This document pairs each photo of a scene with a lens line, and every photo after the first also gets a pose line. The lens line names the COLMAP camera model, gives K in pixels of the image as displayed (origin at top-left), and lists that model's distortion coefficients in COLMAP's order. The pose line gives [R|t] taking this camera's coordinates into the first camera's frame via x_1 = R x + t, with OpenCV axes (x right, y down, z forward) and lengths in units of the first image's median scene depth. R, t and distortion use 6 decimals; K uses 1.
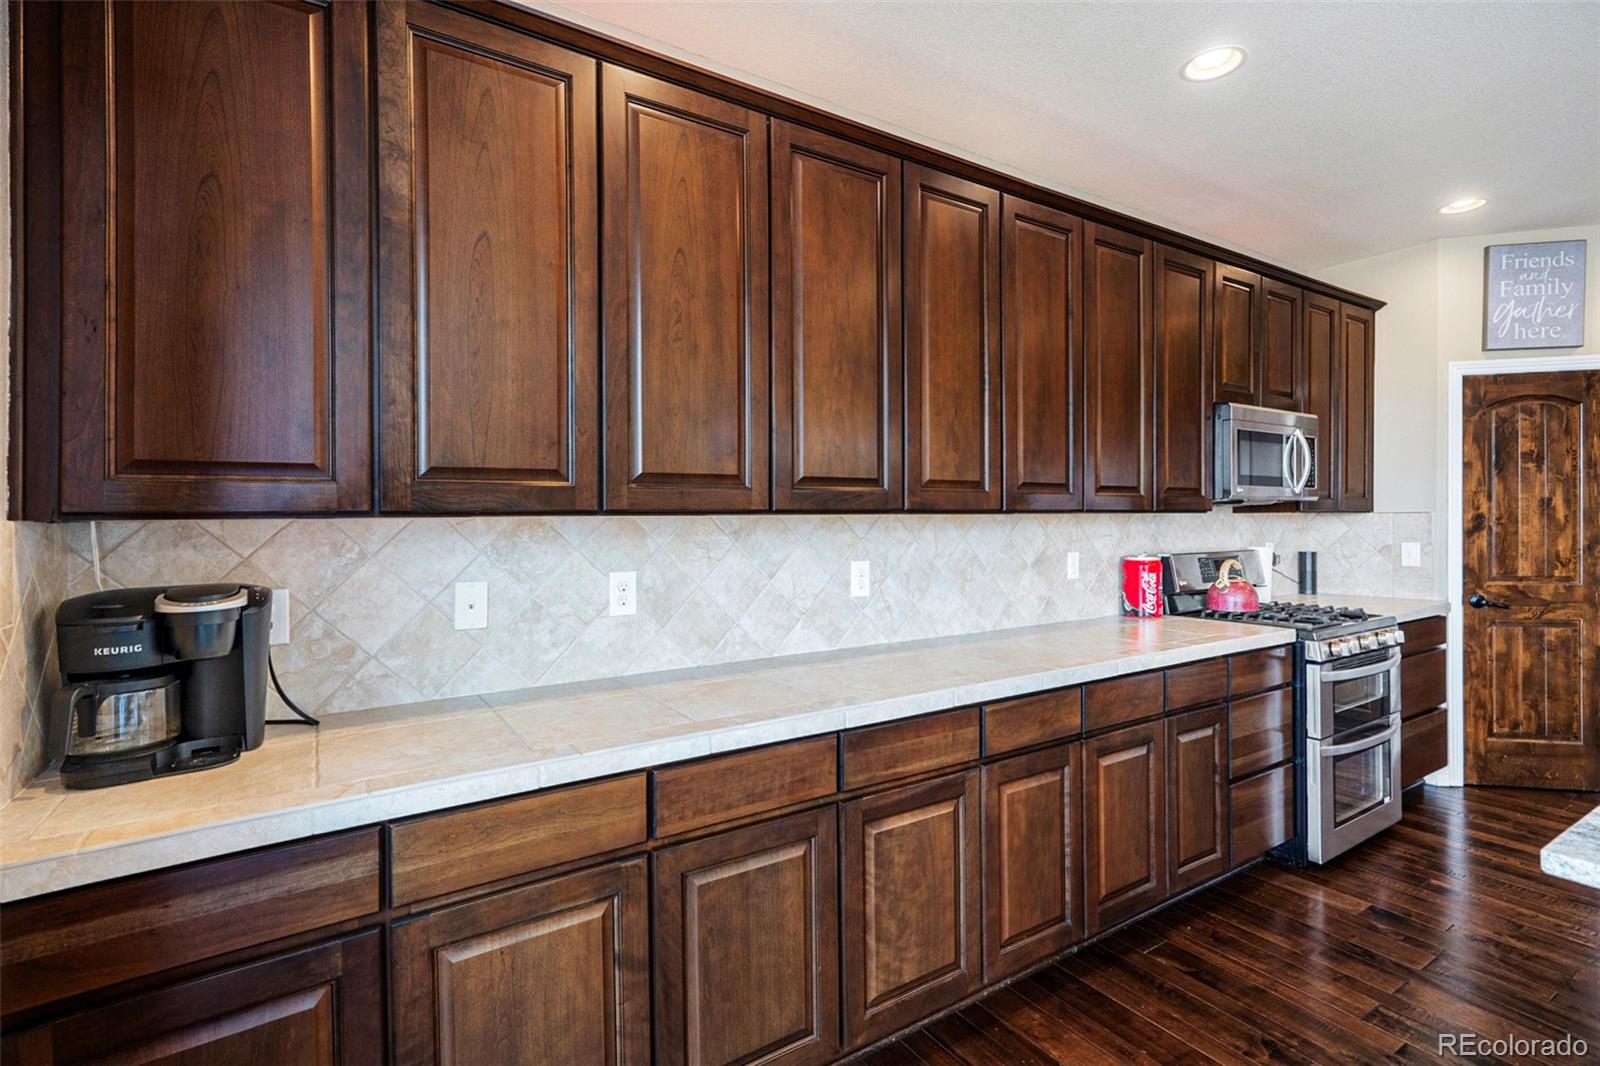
lens RADIAL K [[747.9, 0, 801.1], [0, 747.9, 530.6], [0, 0, 1]] dist [-0.010476, 0.003218]
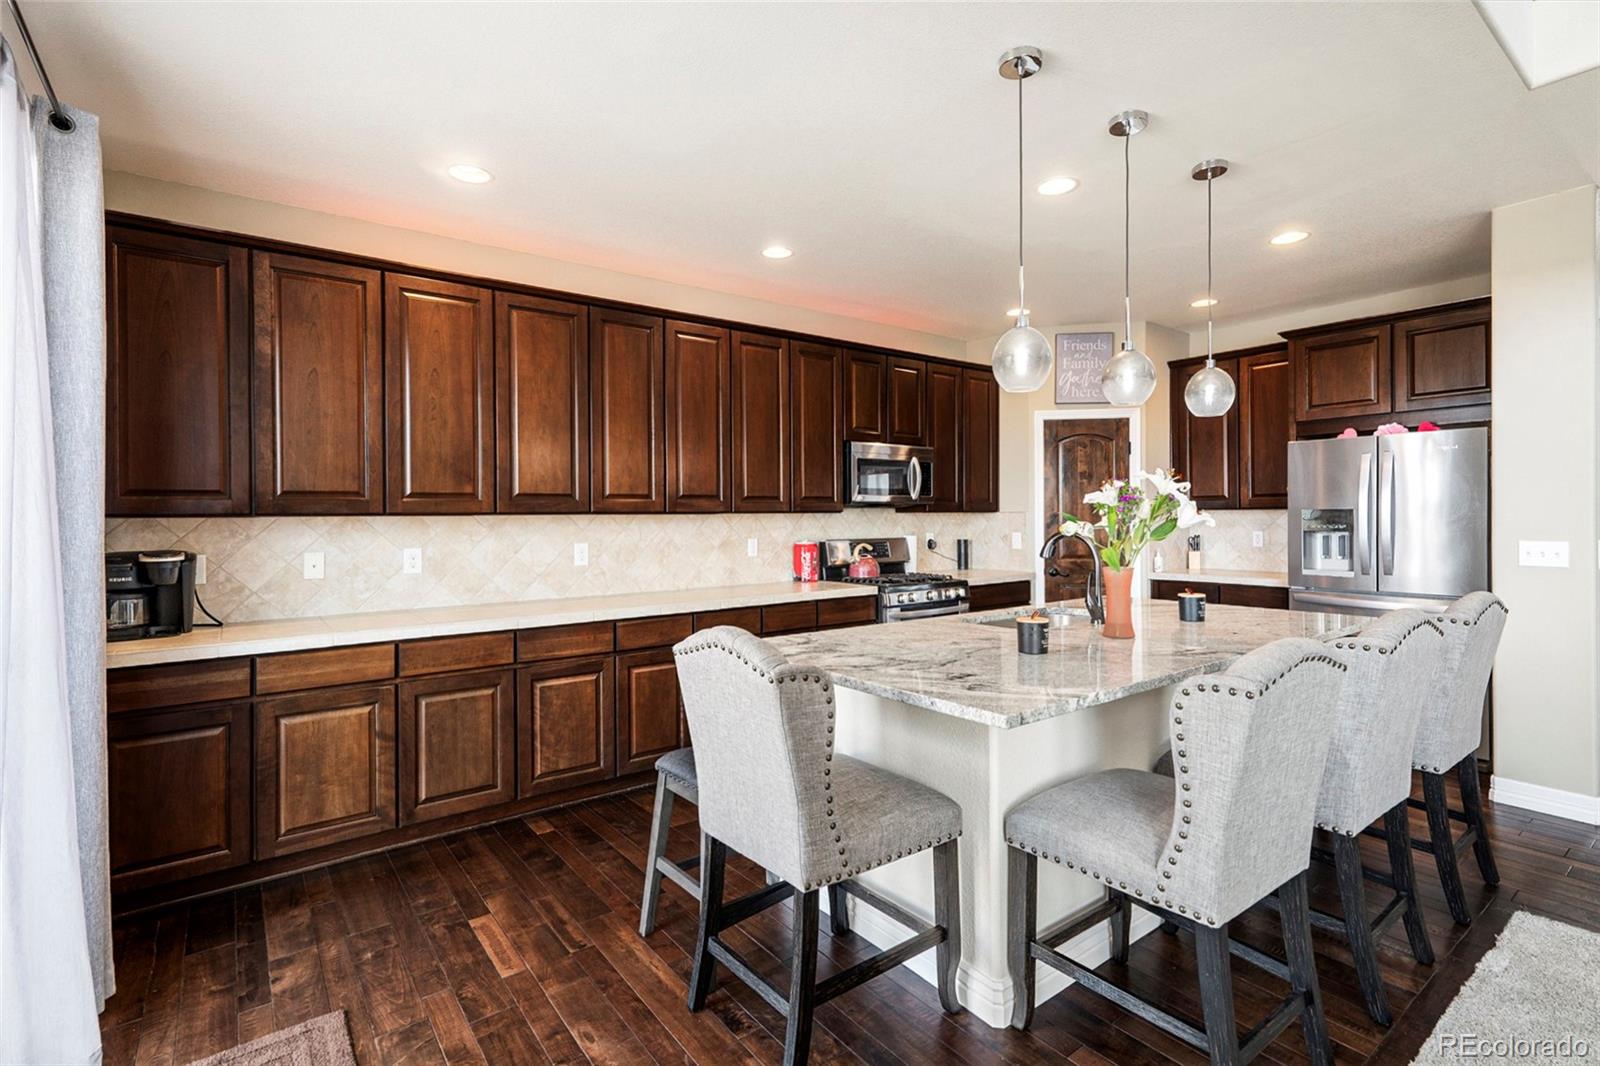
lens RADIAL K [[747.9, 0, 812.8], [0, 747.9, 524.6], [0, 0, 1]] dist [-0.010476, 0.003218]
pose [[0.996284, -0.001431, 0.086113, 0.613783], [0.001786, 0.999990, -0.004045, 0.010976], [-0.086106, 0.004184, 0.996277, -0.909042]]
